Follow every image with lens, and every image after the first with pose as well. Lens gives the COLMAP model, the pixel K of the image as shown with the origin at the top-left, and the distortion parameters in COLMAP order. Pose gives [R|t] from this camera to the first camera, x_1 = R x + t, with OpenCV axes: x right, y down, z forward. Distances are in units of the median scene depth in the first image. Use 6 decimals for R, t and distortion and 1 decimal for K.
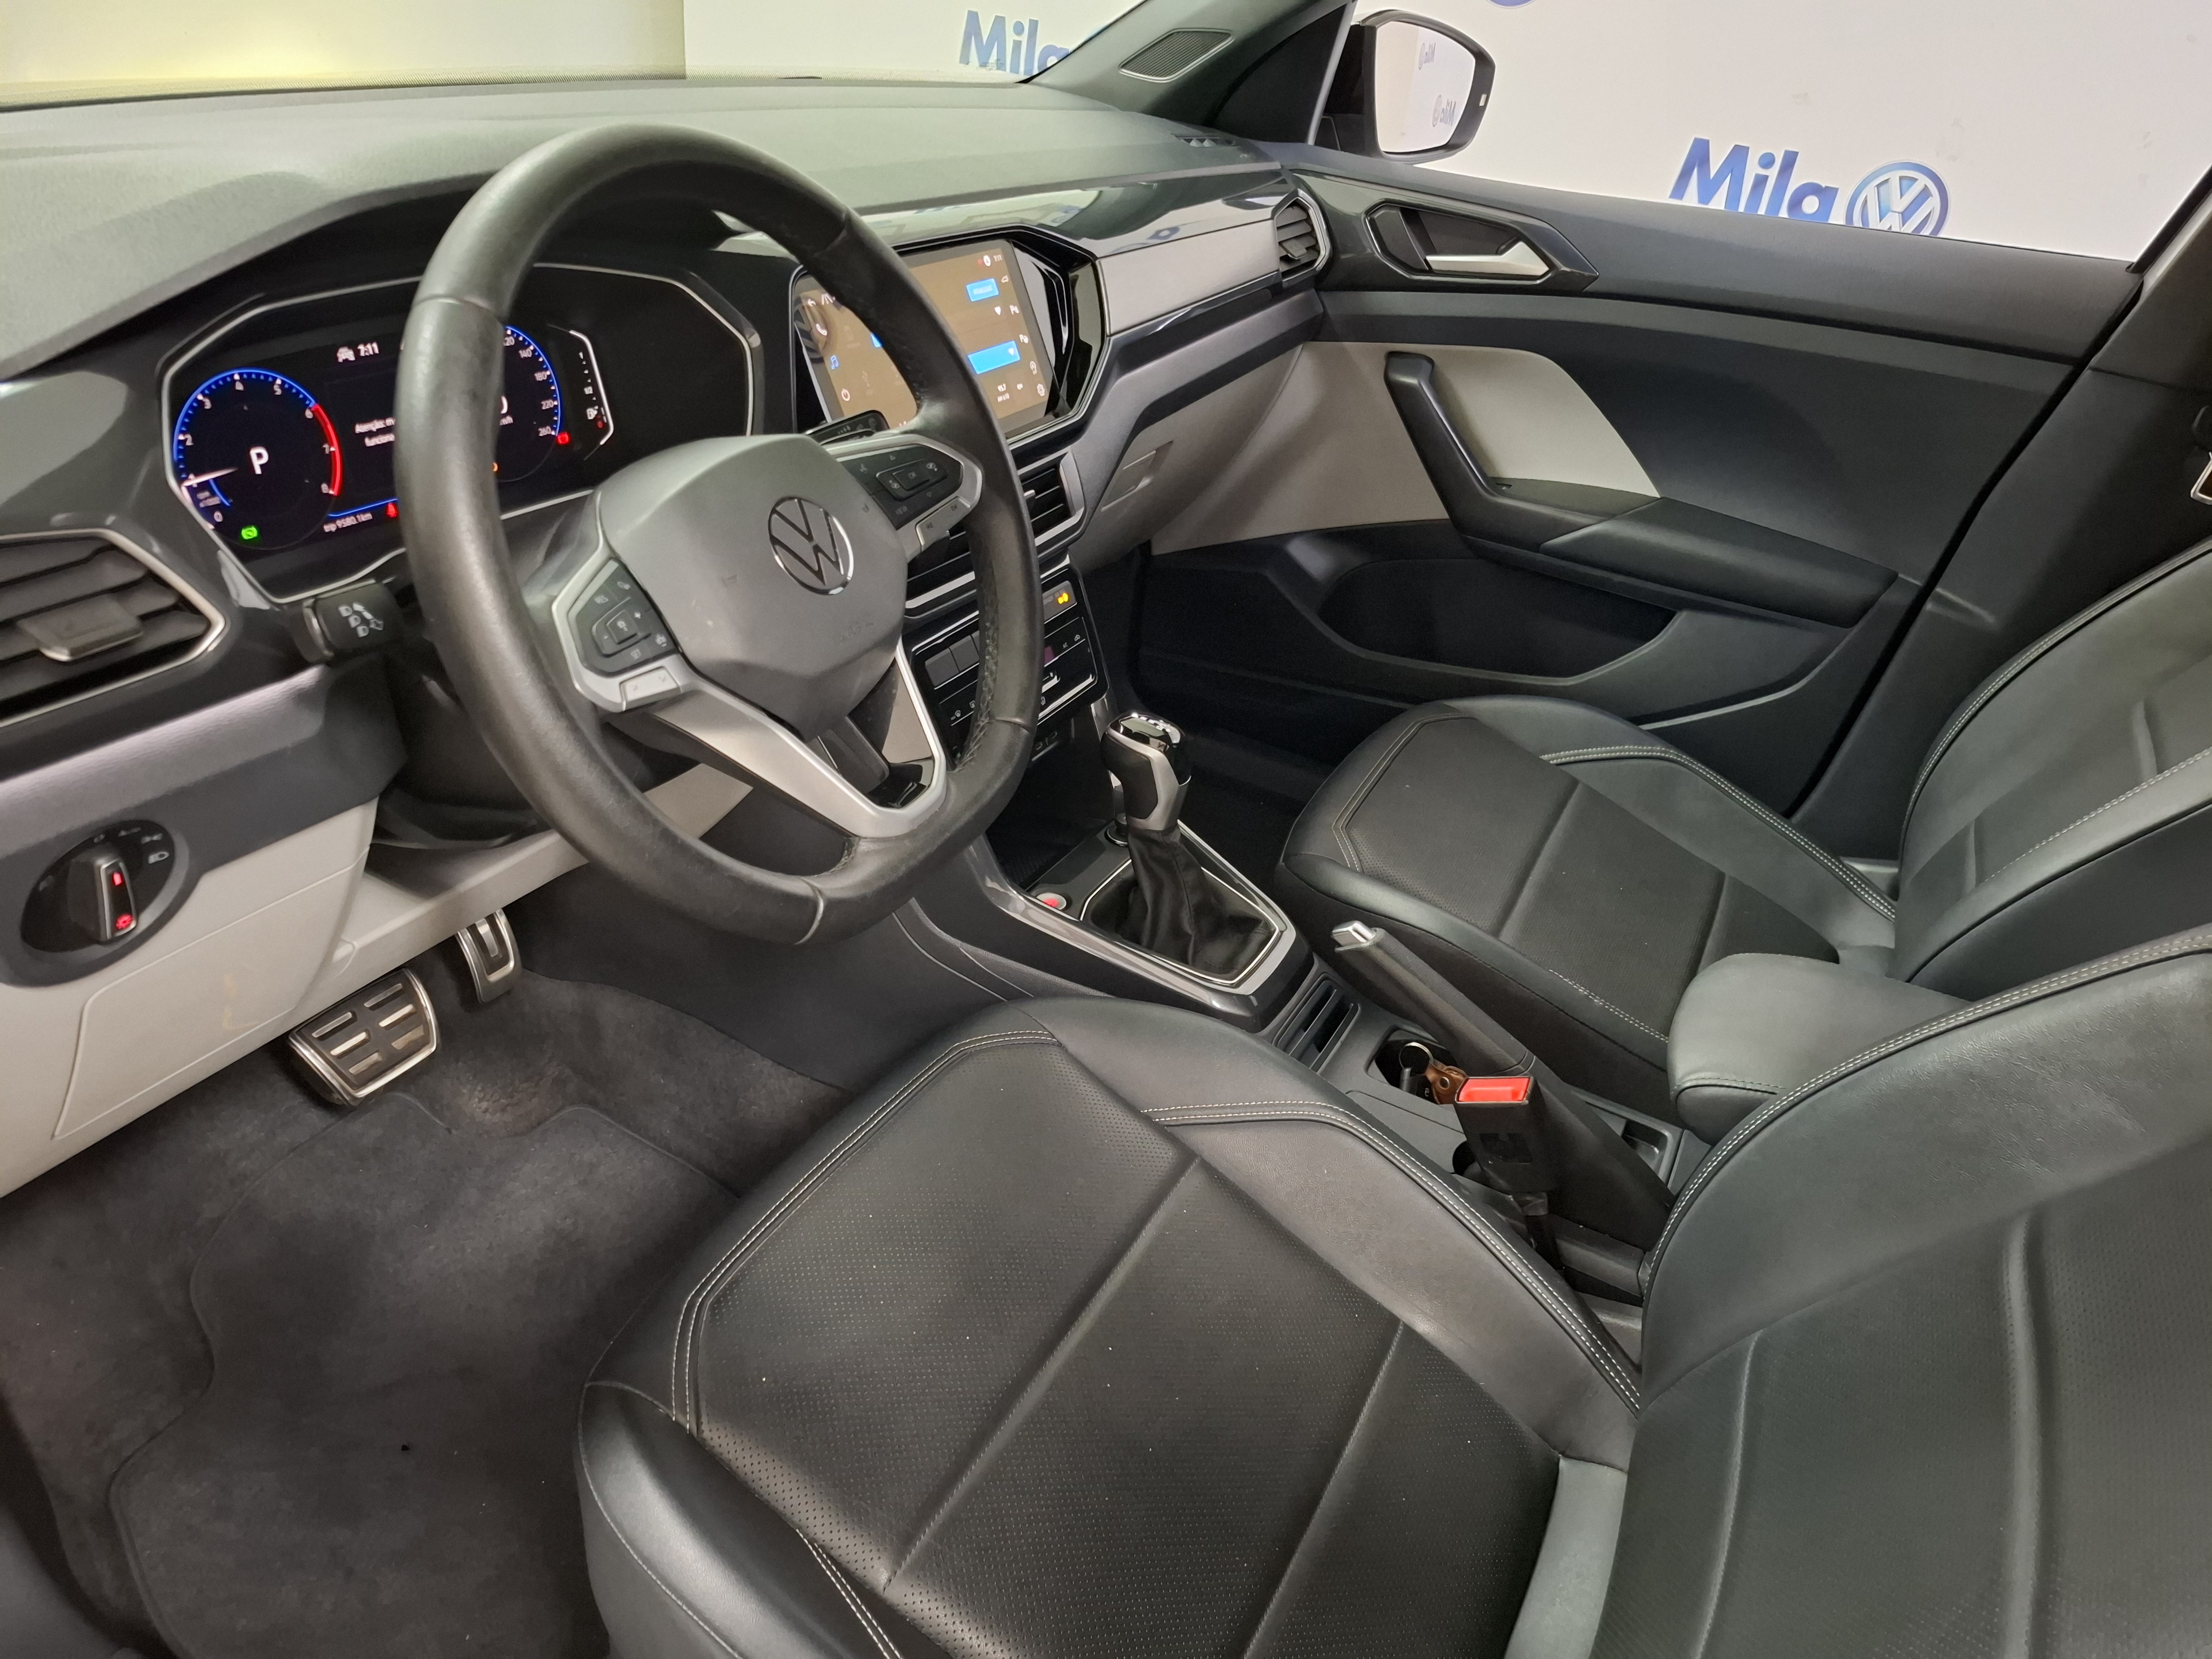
lens RADIAL K [[1519.9, 0, 1092.7], [0, 1519.9, 847.4], [0, 0, 1]] dist [0.090549, -0.107740]
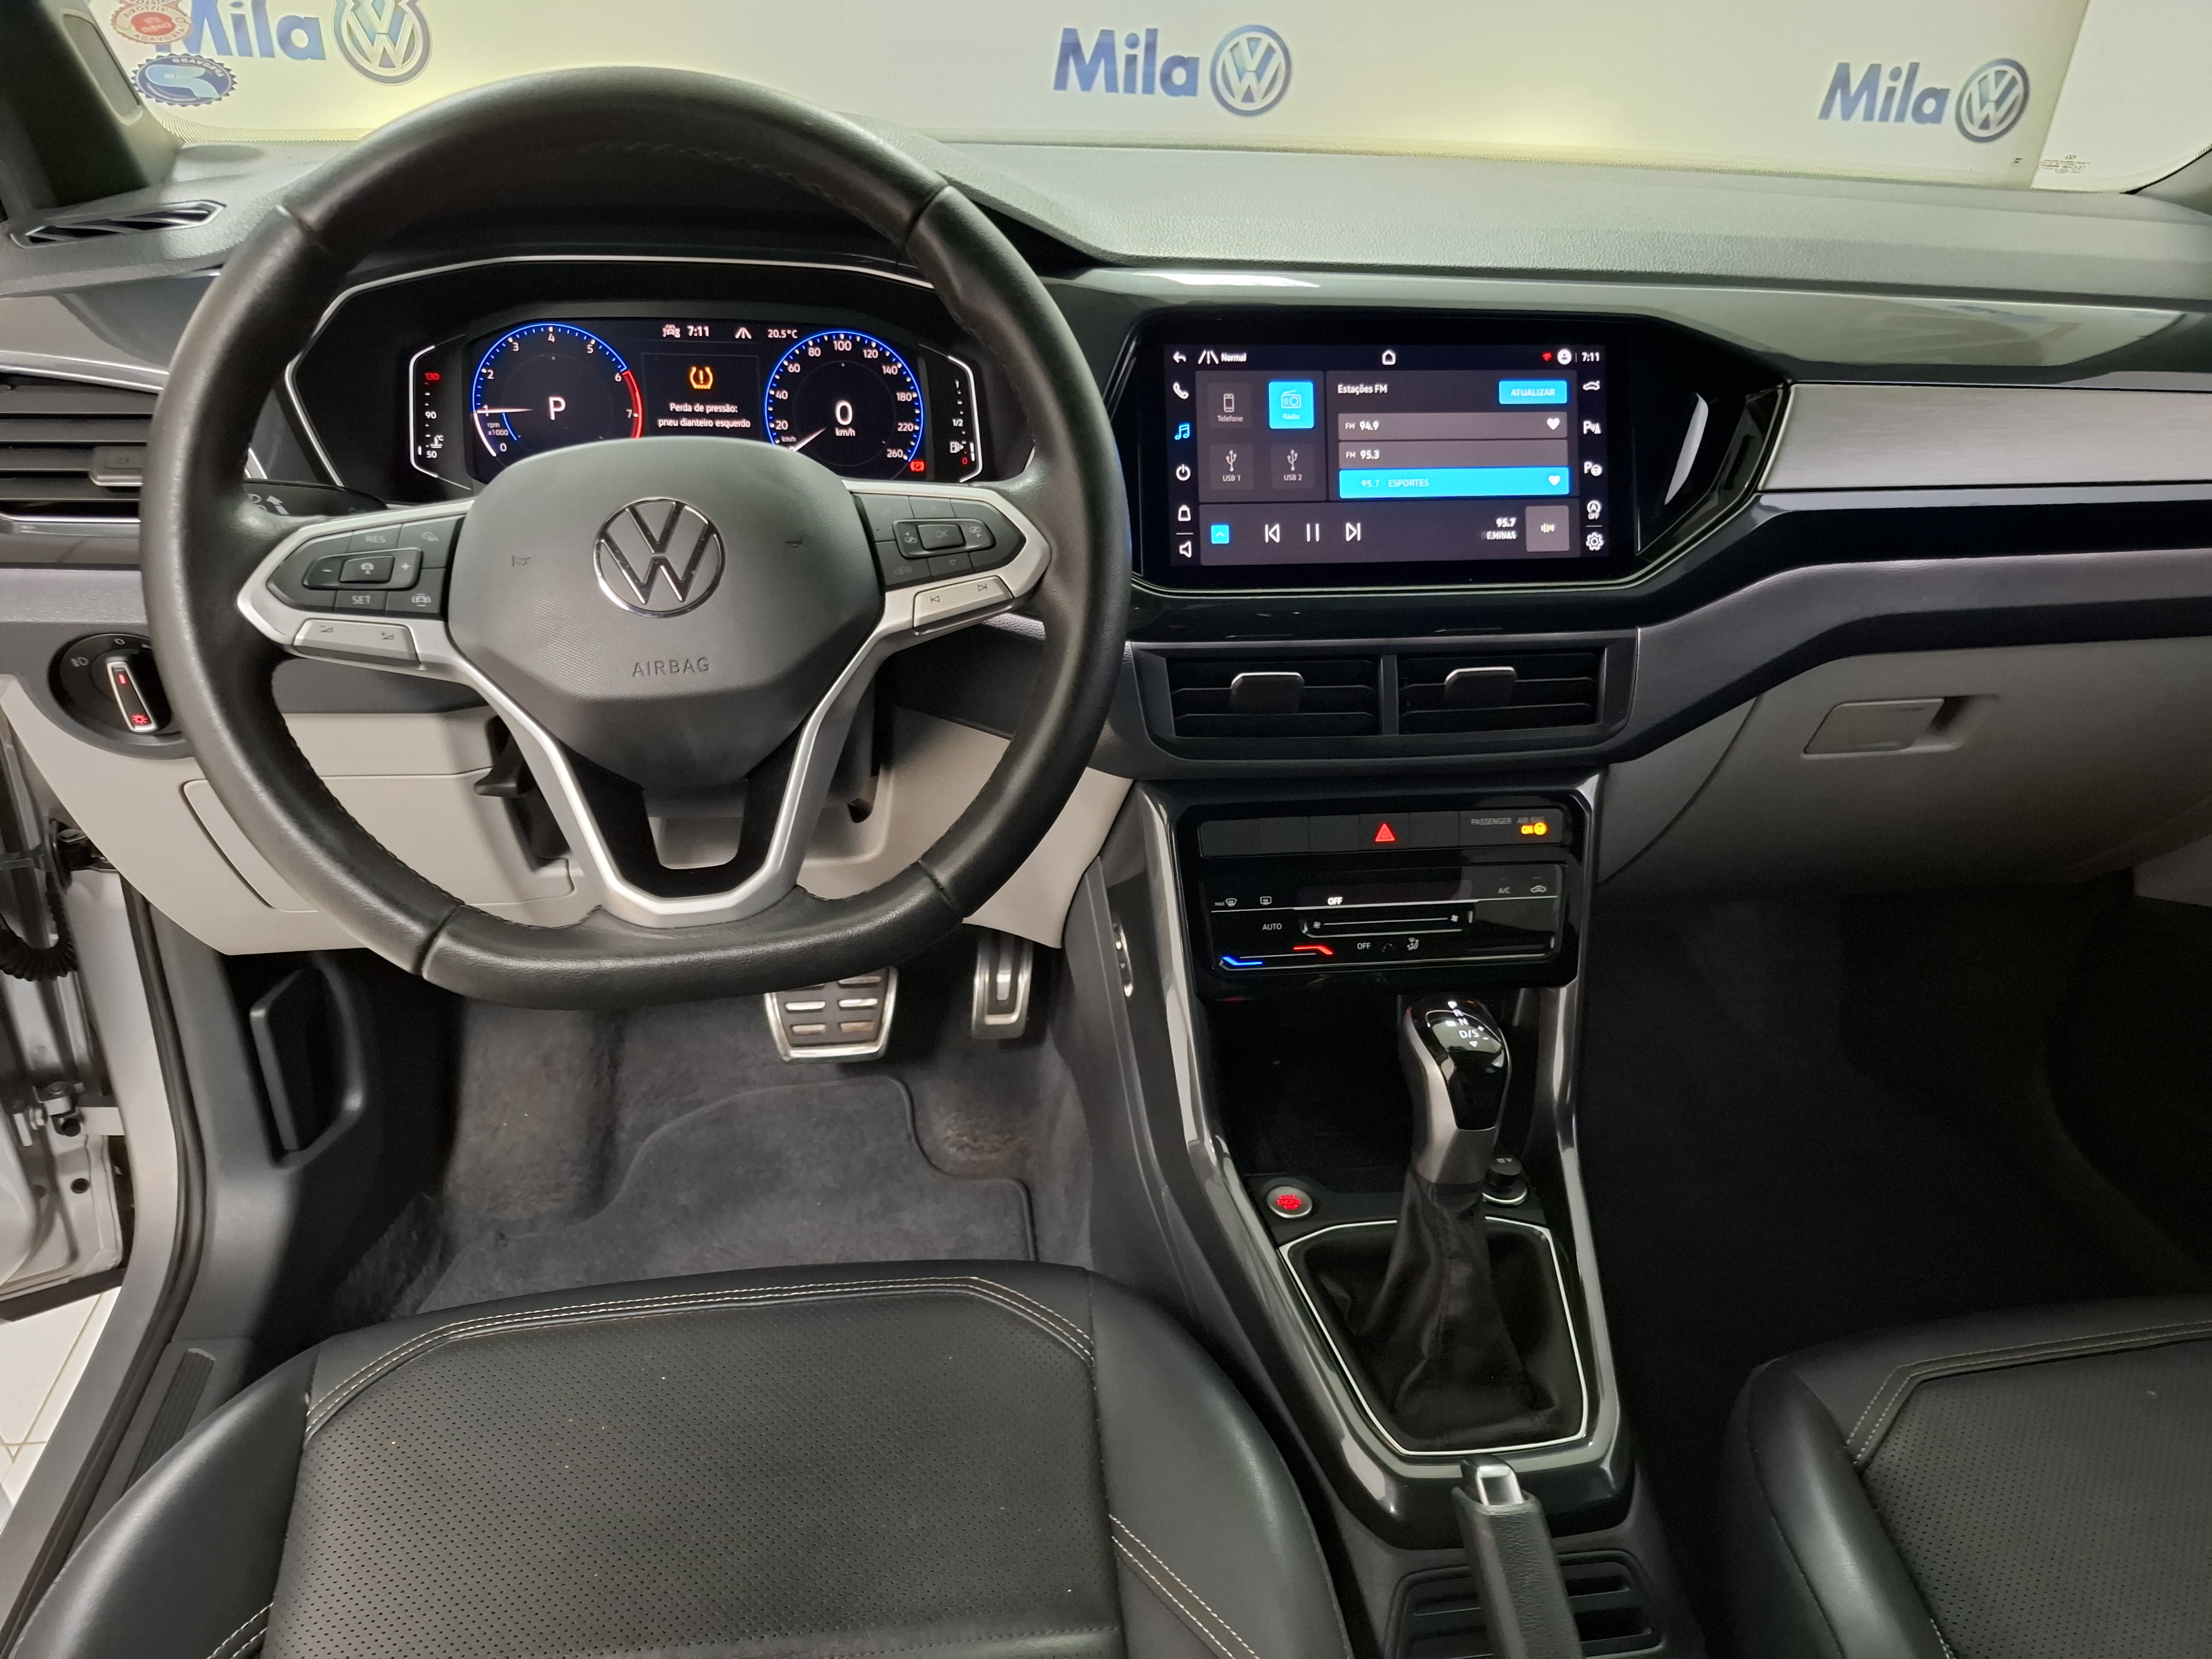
lens RADIAL K [[1519.9, 0, 1092.7], [0, 1519.9, 847.4], [0, 0, 1]] dist [0.090549, -0.107740]
pose [[0.604745, 0.319564, -0.729495, 0.483892], [-0.399641, 0.914062, 0.069117, -0.161812], [0.688891, 0.249738, 0.680485, 0.502457]]
